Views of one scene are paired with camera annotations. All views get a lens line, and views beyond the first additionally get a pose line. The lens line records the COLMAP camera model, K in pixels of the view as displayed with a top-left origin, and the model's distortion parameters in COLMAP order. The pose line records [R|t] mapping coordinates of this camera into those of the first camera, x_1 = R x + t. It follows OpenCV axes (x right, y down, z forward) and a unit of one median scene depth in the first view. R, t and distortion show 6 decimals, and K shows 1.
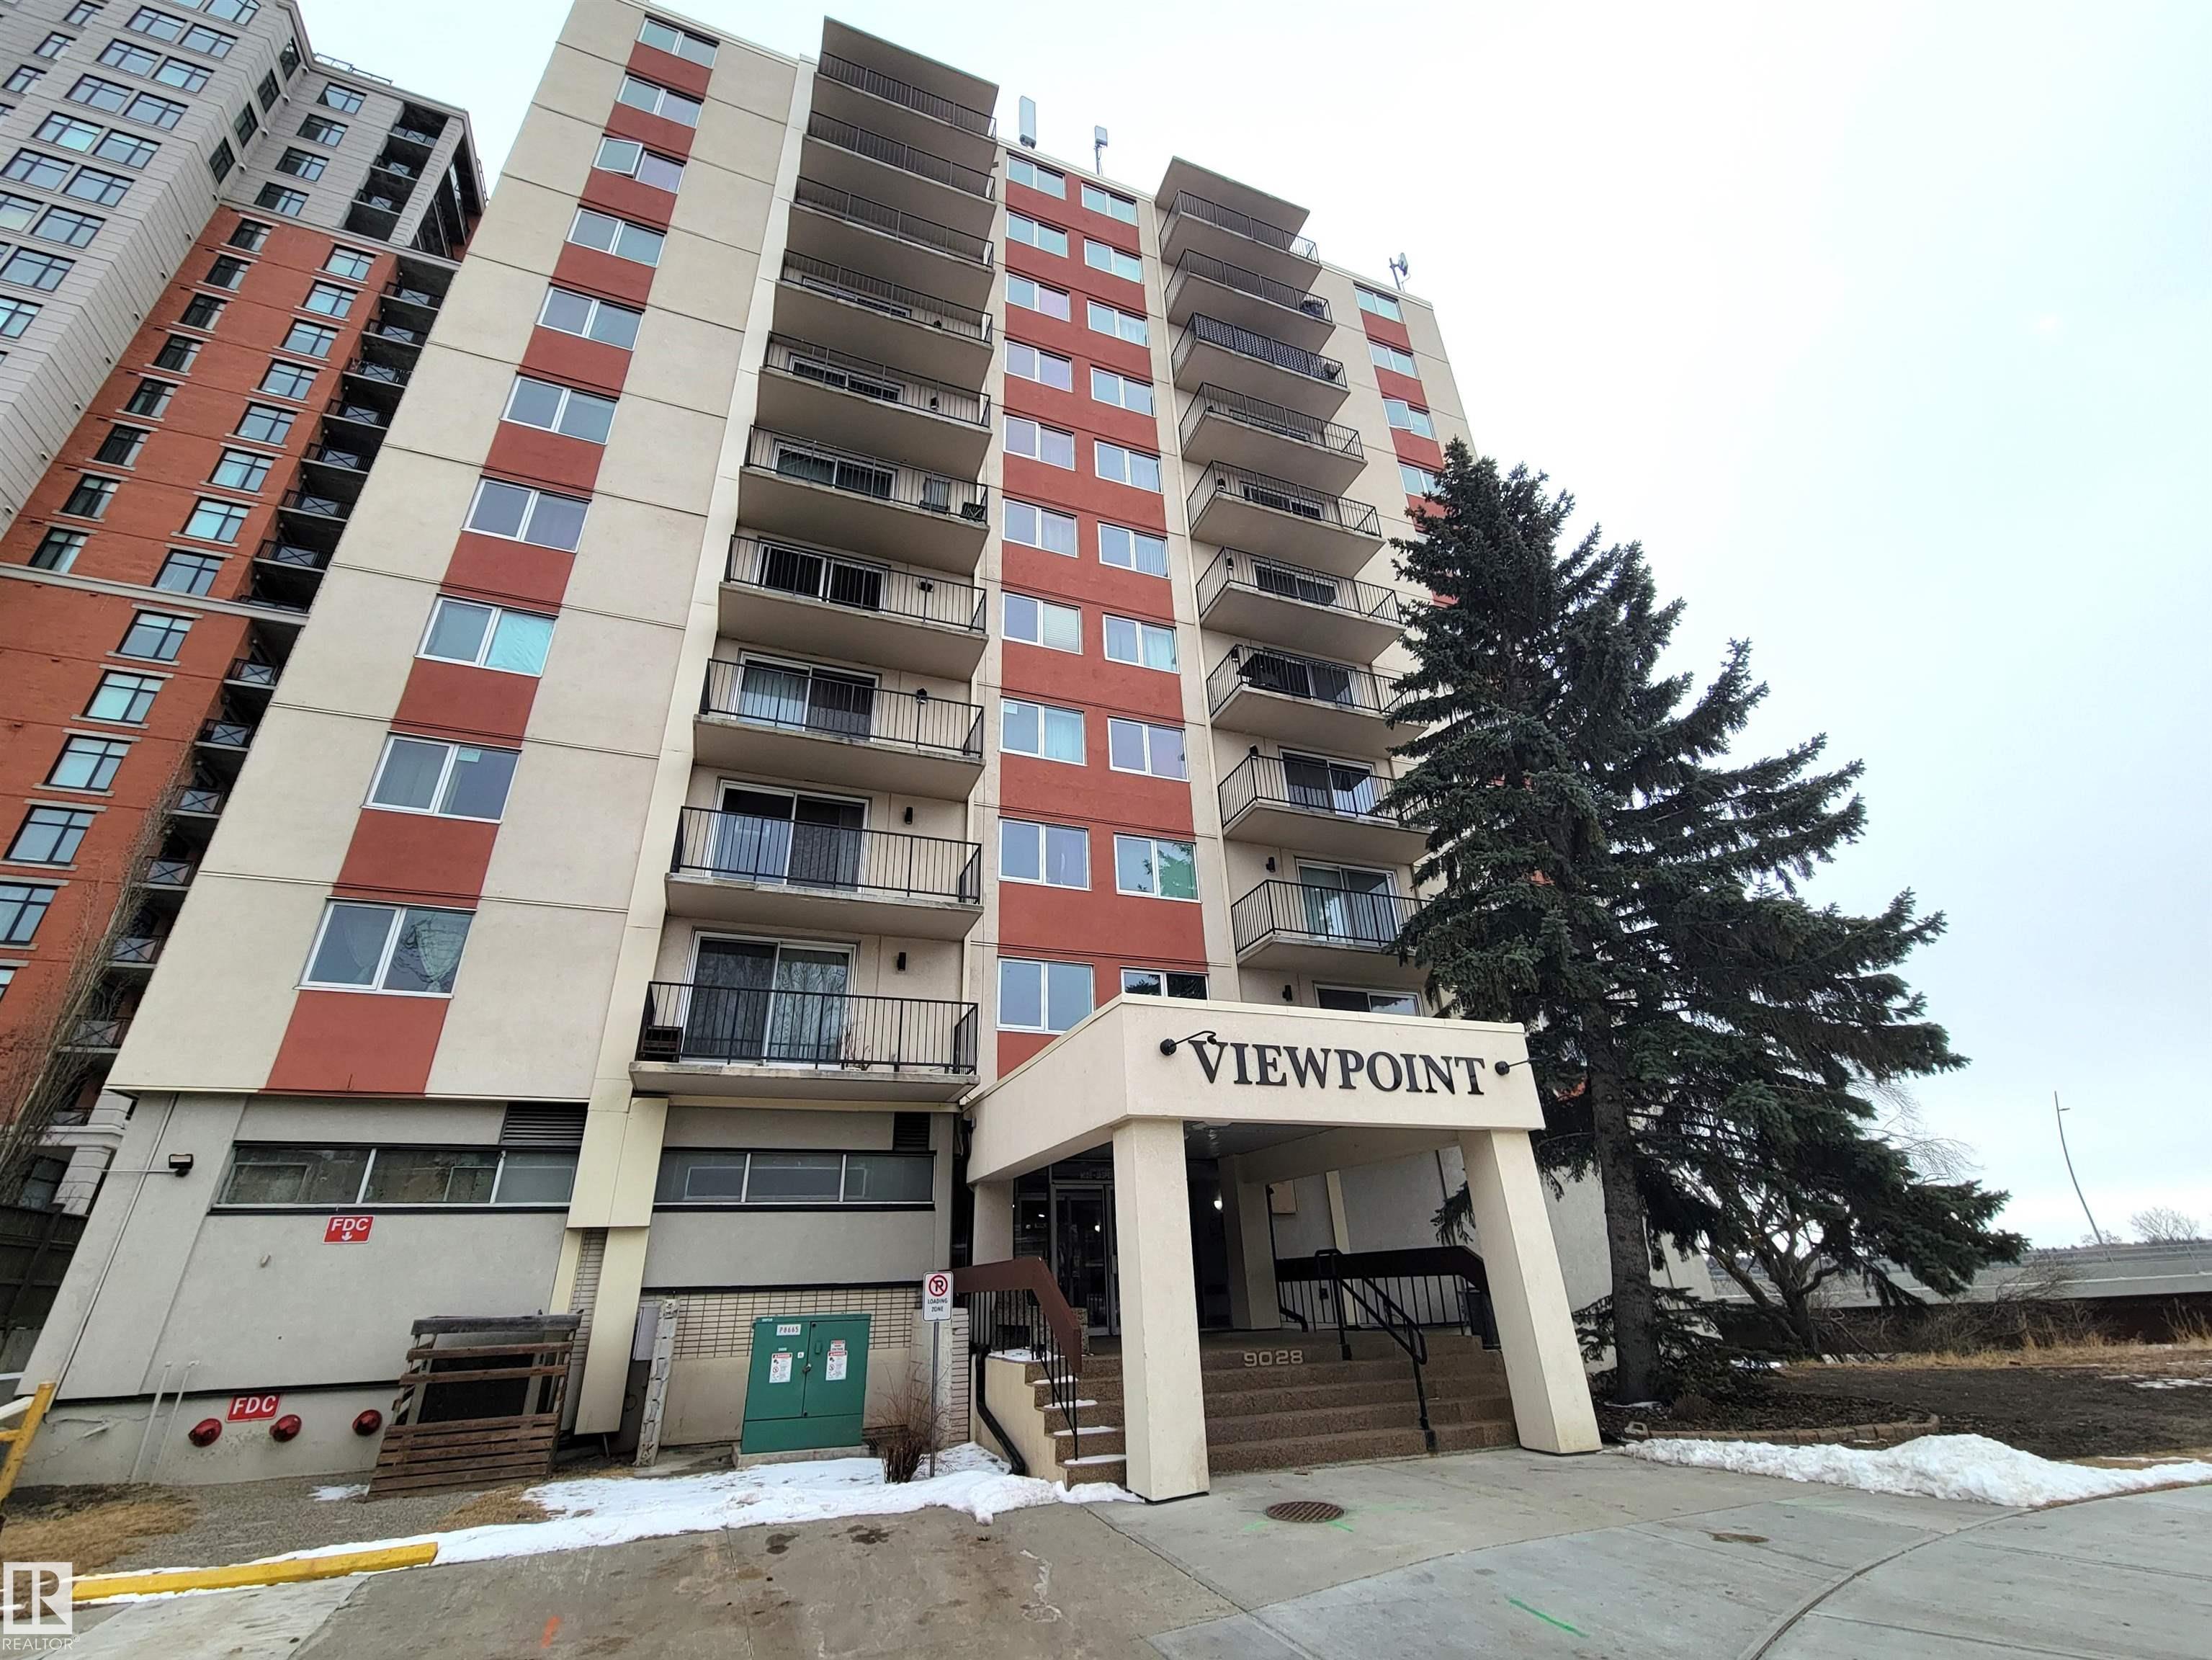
lens RADIAL K [[908.8, 0, 1102.2], [0, 908.8, 833.0], [0, 0, 1]] dist [0.001681, -0.001466]
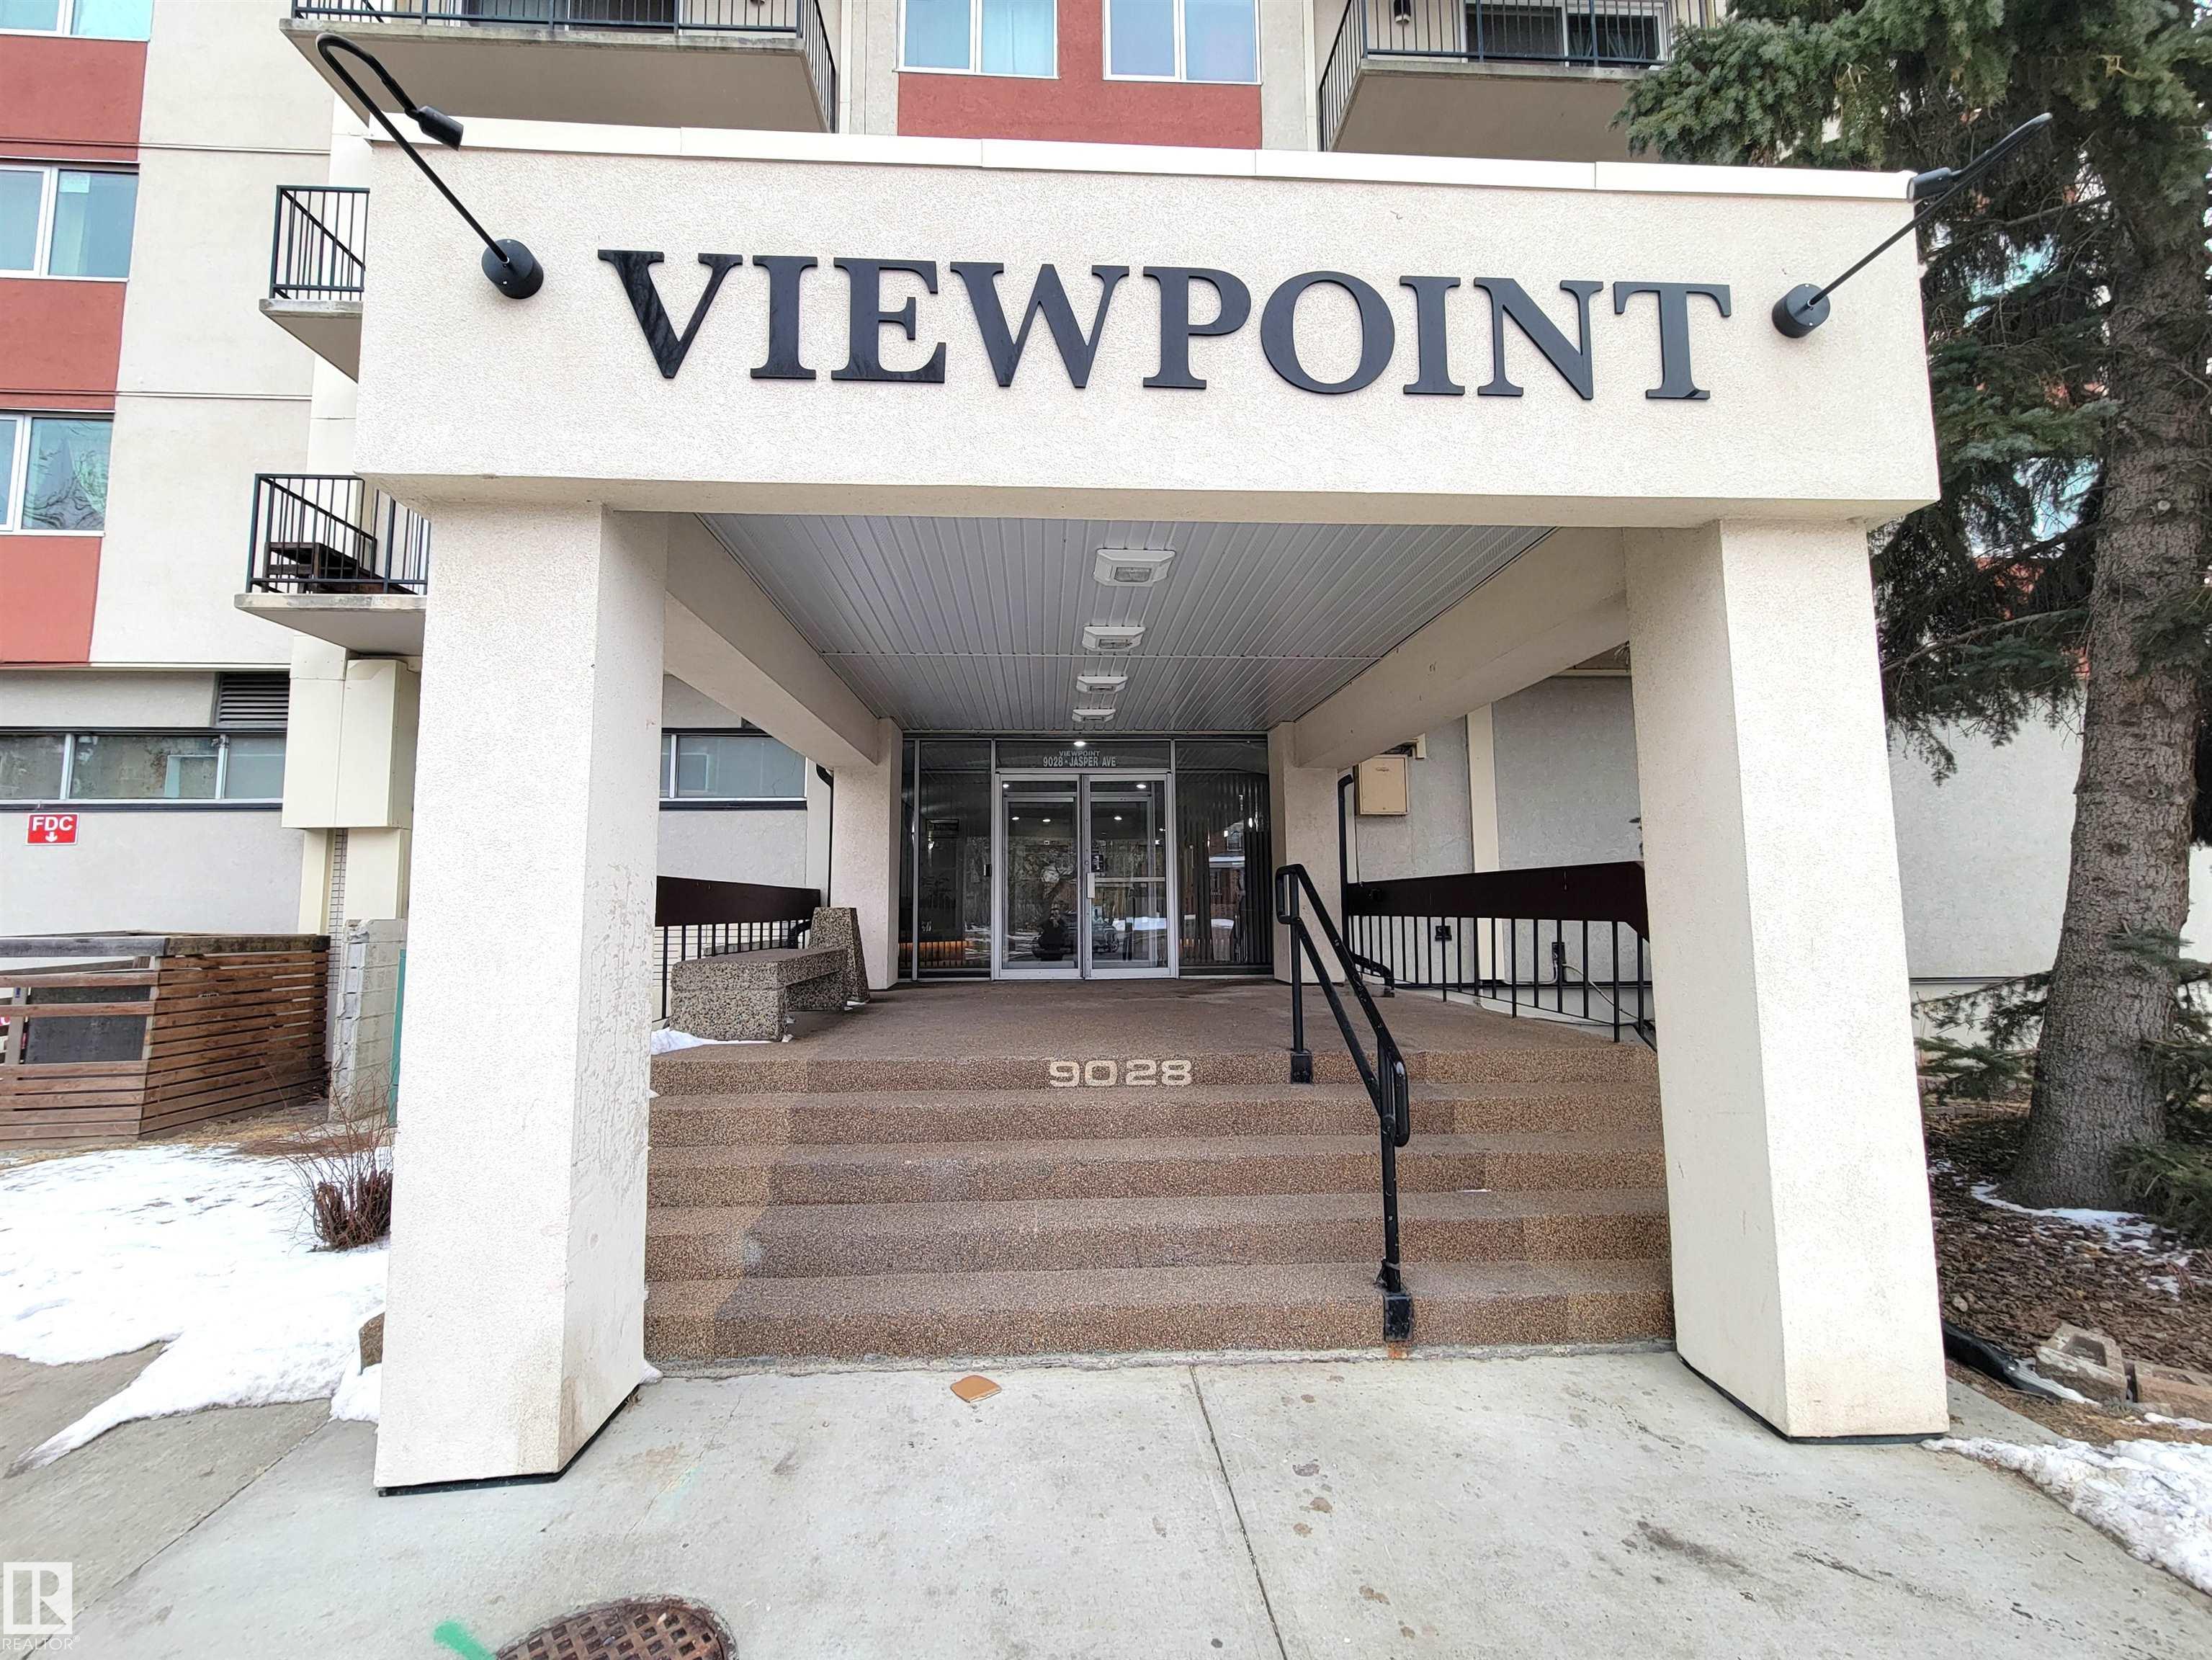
lens RADIAL K [[908.8, 0, 1095.3], [0, 908.8, 822.6], [0, 0, 1]] dist [0.001681, -0.001466]
pose [[0.952040, -0.003508, -0.305953, 0.321712], [0.116736, 0.928463, 0.352605, 0.291051], [0.282829, -0.371410, 0.884343, 0.631307]]
